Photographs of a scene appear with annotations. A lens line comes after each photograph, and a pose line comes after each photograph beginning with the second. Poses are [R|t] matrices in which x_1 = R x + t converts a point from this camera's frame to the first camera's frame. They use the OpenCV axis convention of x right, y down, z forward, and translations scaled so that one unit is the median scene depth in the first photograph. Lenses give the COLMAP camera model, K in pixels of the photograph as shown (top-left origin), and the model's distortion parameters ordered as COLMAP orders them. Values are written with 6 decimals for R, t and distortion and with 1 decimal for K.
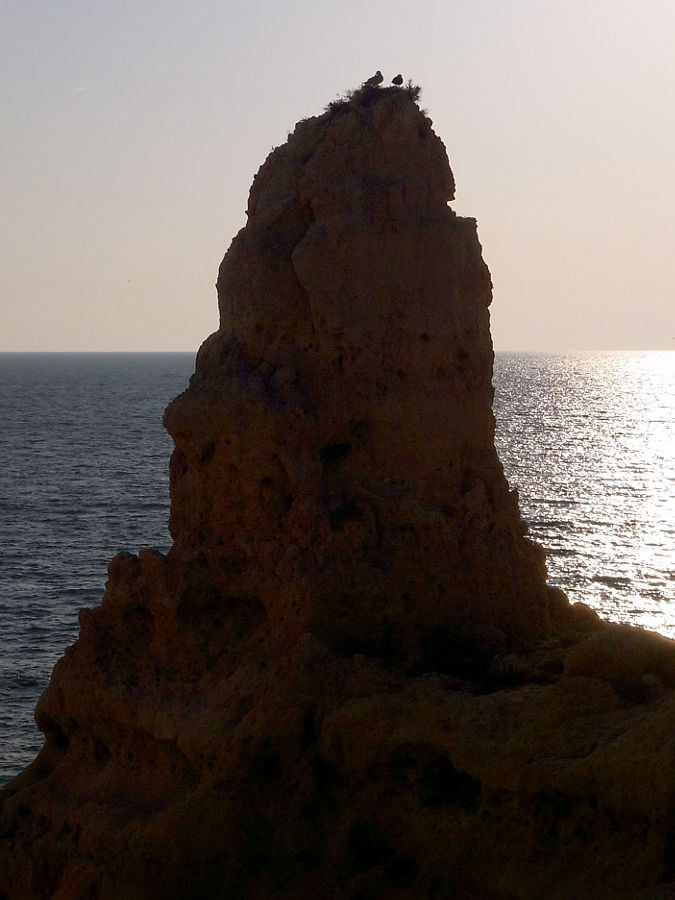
lens RADIAL K [[2660.0, 0, 337.6], [0, 2660.0, 450.3], [0, 0, 1]] dist [0.071297, 0.000000]
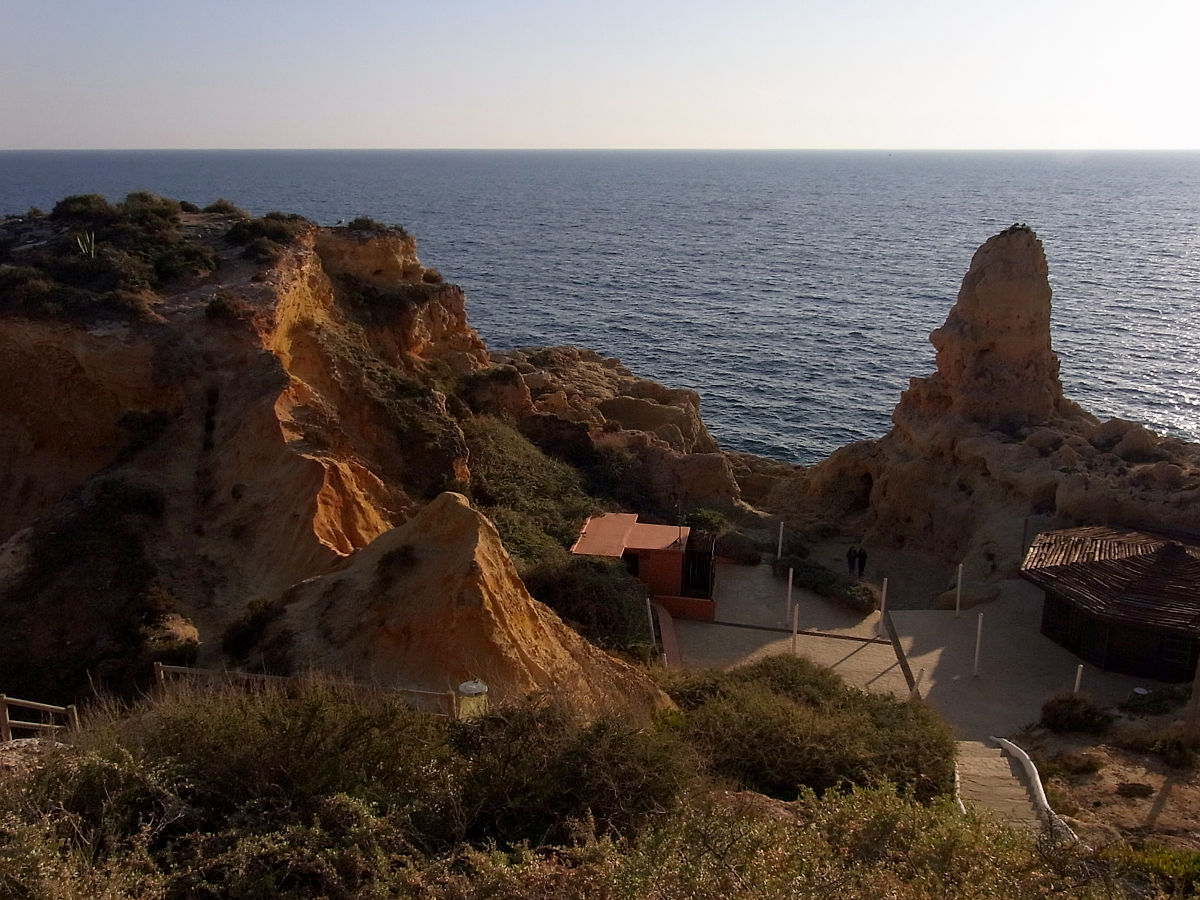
lens RADIAL K [[958.9, 0, 599.9], [0, 958.9, 449.6], [0, 0, 1]] dist [-0.091035, 0.010012]
pose [[0.865281, 0.123001, -0.485962, 0.164187], [-0.014718, 0.975245, 0.220636, -0.127316], [0.501070, -0.183760, 0.845672, -0.179939]]
